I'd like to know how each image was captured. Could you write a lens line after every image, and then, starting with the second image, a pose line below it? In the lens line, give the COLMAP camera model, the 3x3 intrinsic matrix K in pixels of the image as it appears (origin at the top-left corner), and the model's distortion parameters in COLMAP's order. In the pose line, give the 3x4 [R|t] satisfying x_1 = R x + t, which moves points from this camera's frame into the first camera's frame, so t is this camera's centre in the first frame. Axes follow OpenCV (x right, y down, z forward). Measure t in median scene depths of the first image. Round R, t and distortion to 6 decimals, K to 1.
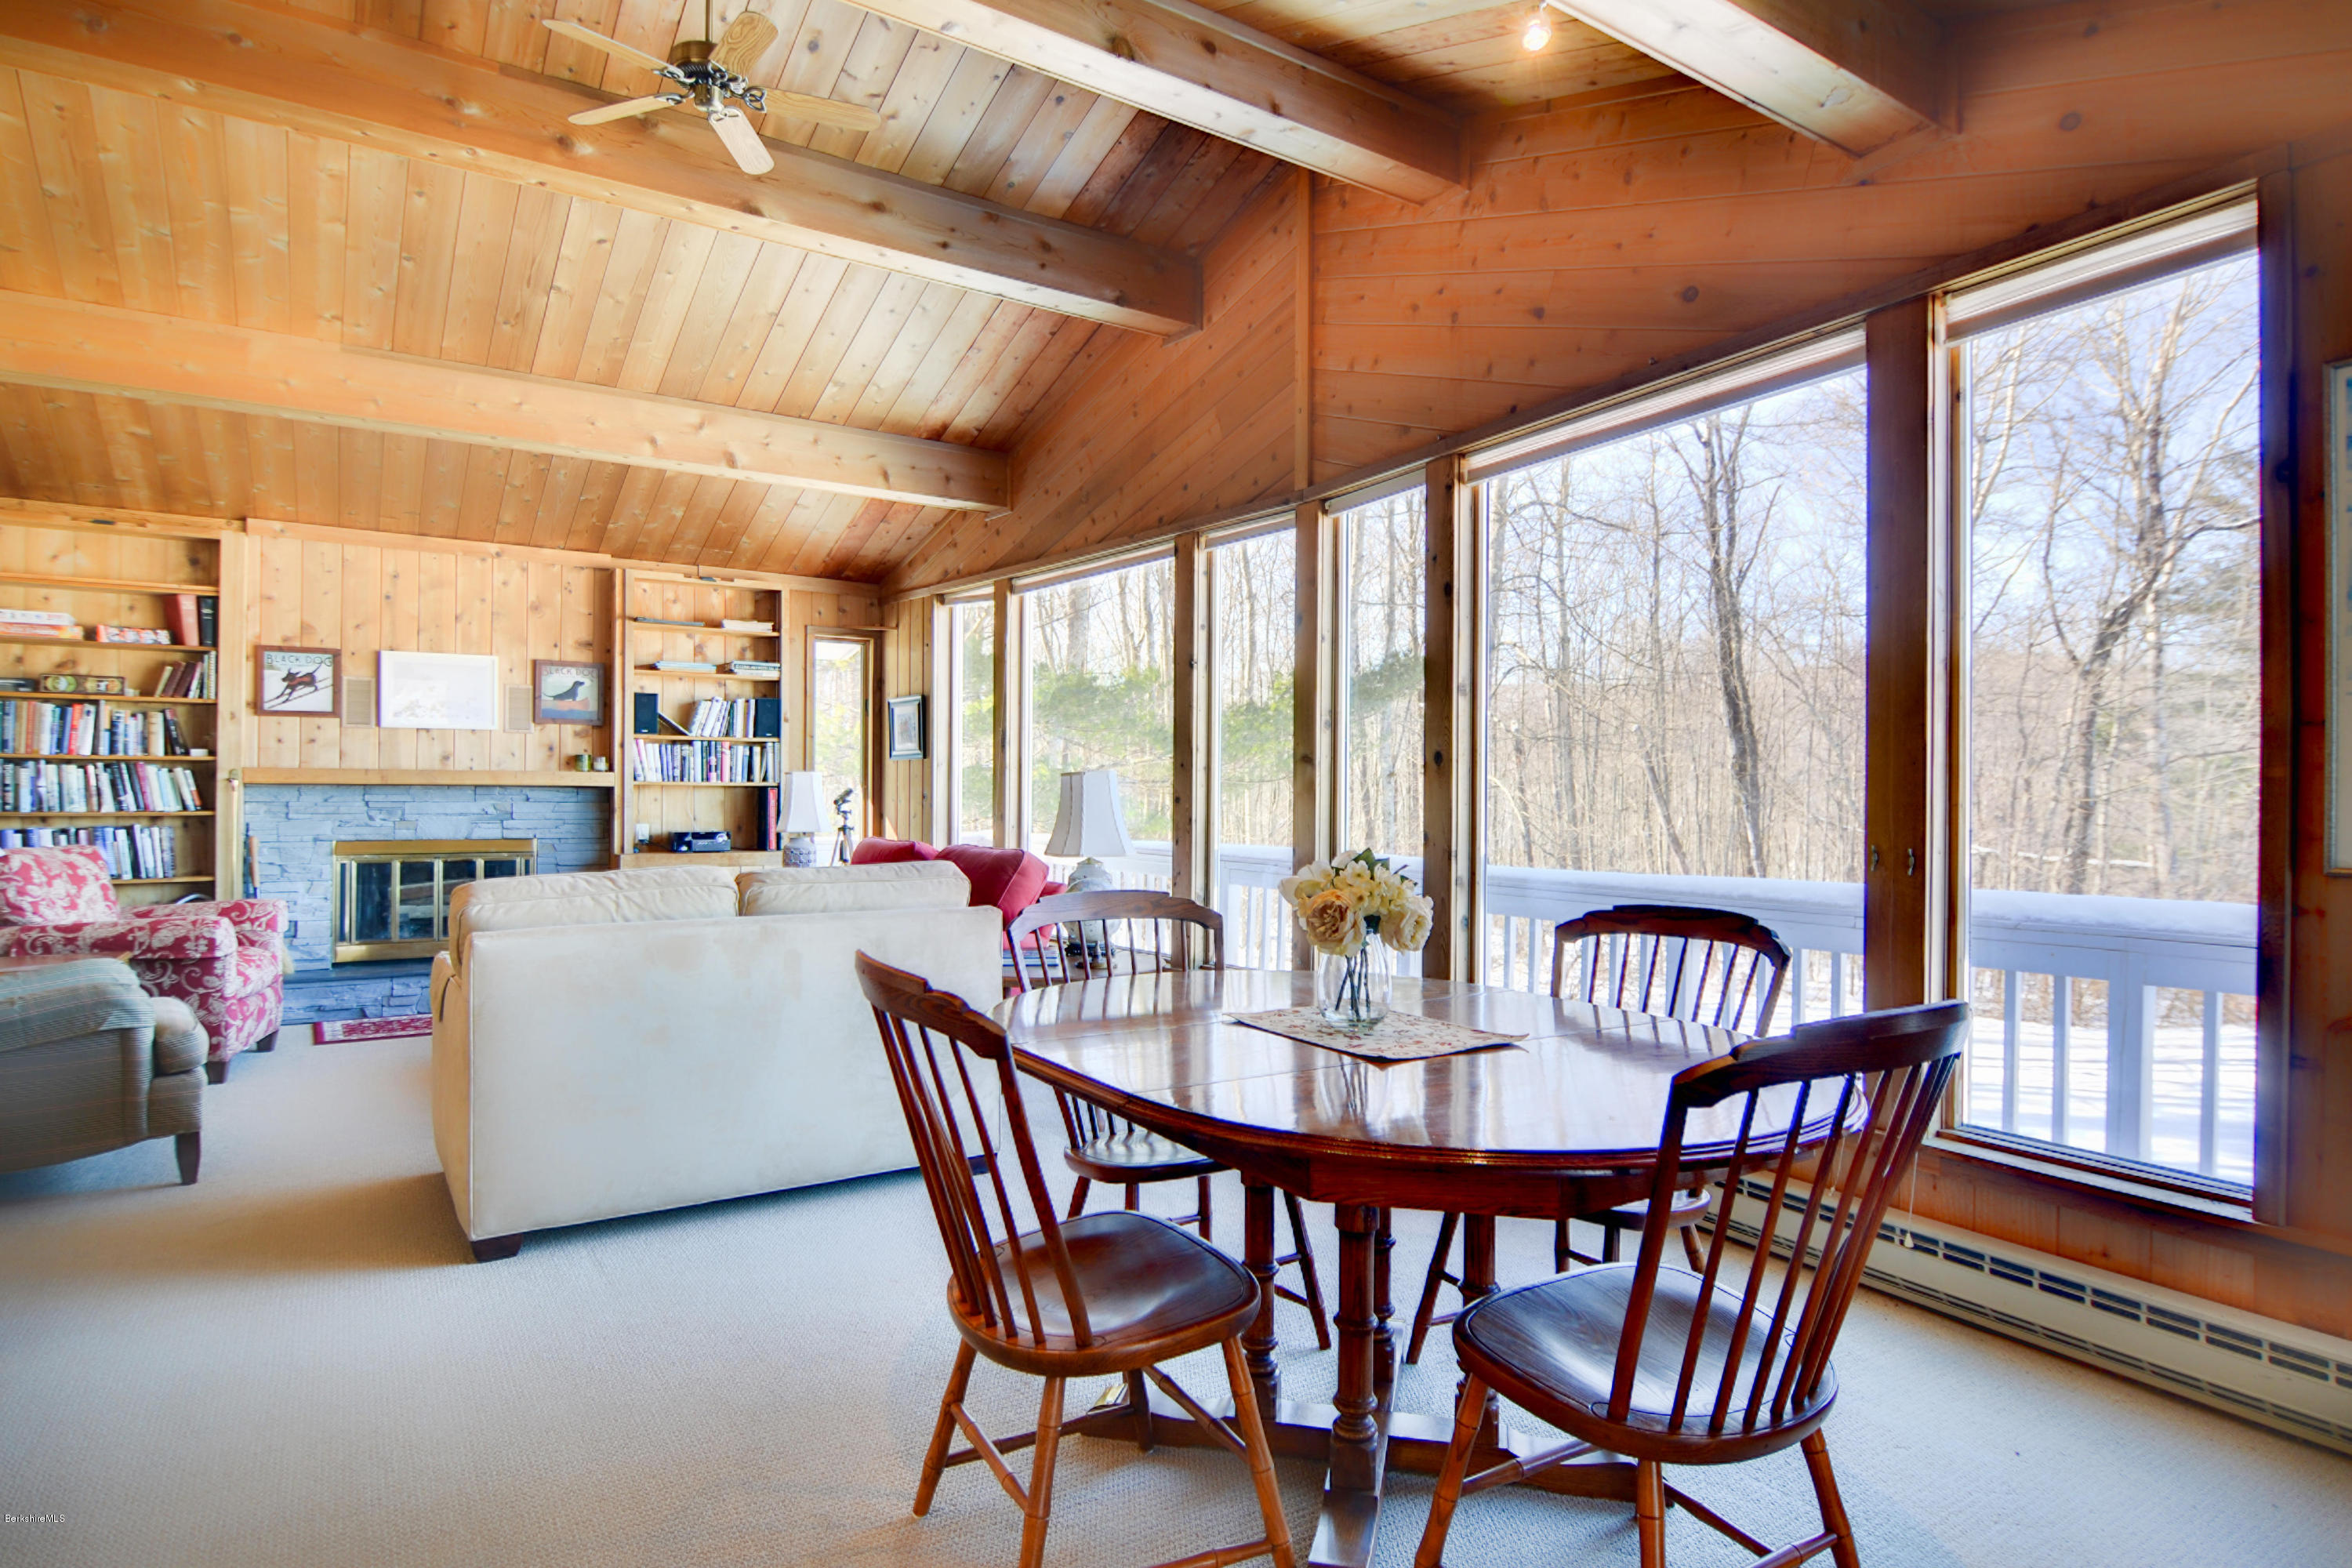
lens RADIAL K [[1278.1, 0, 1176.0], [0, 1278.1, 784.0], [0, 0, 1]] dist [-0.009735, -0.010572]
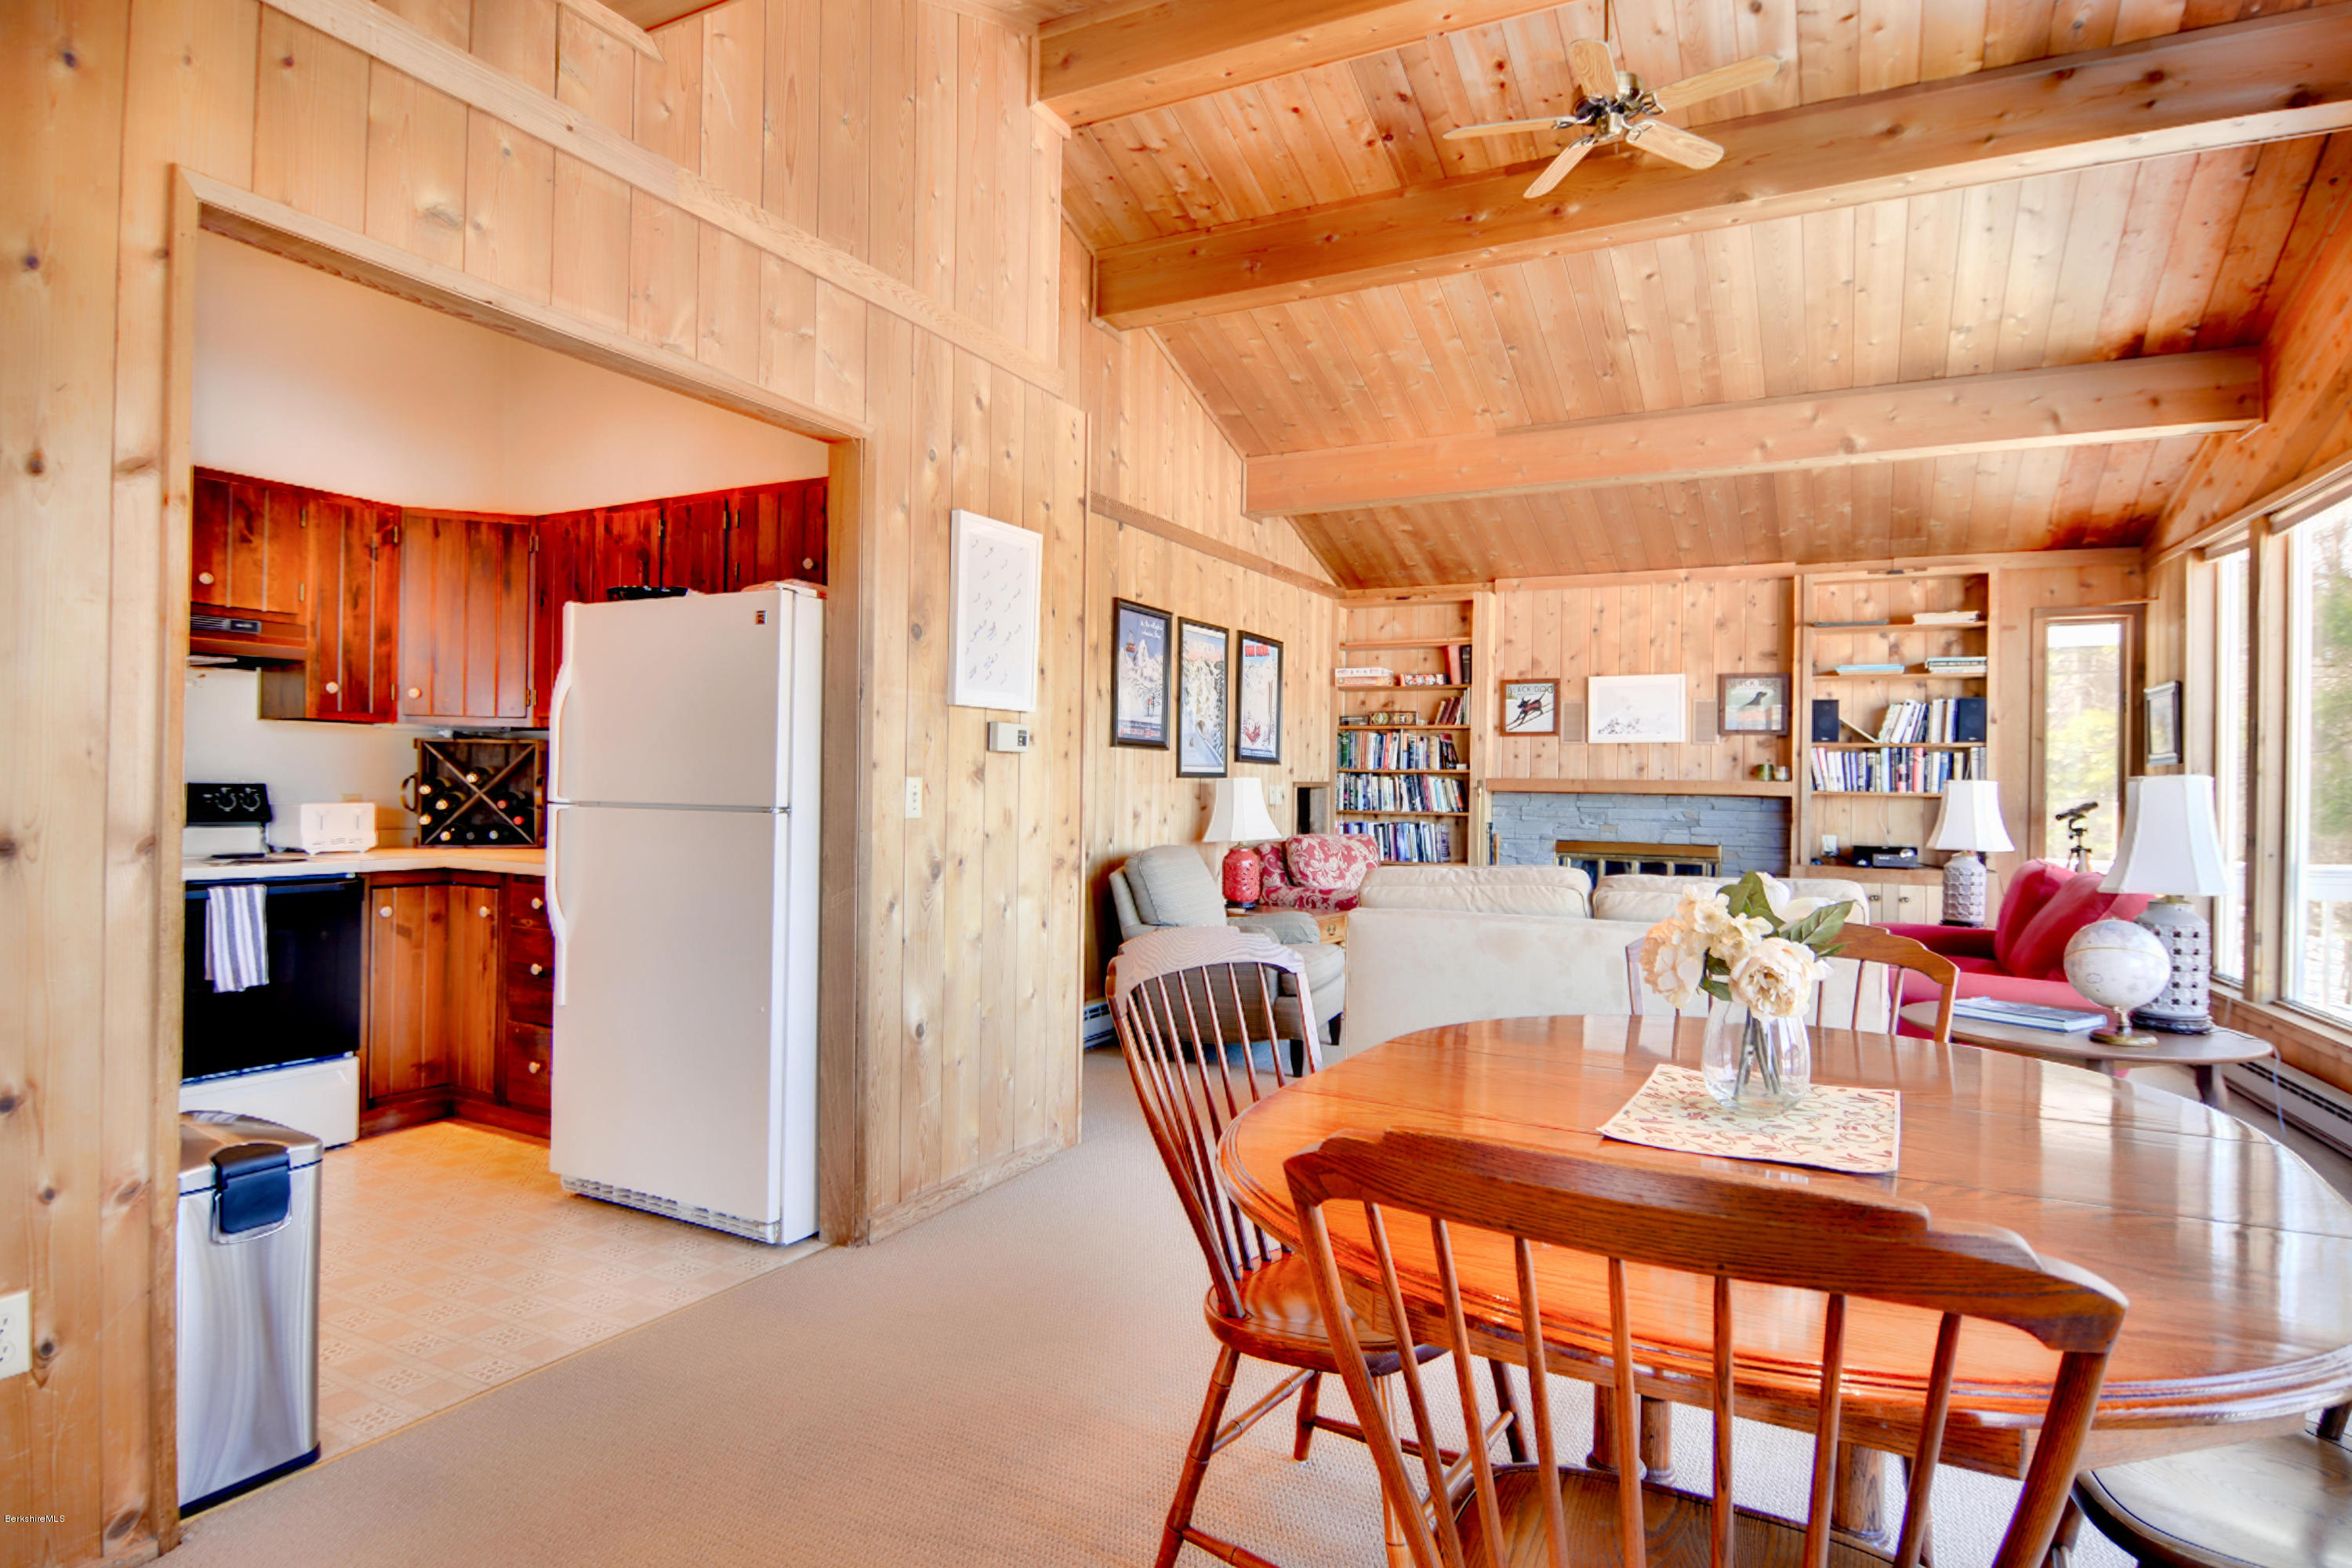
lens RADIAL K [[1278.1, 0, 1176.0], [0, 1278.1, 784.0], [0, 0, 1]] dist [-0.009735, -0.010572]
pose [[0.472920, -0.000774, -0.881105, 0.228190], [-0.008296, 0.999951, -0.005331, 0.001963], [0.881066, 0.009831, 0.472891, 0.124943]]
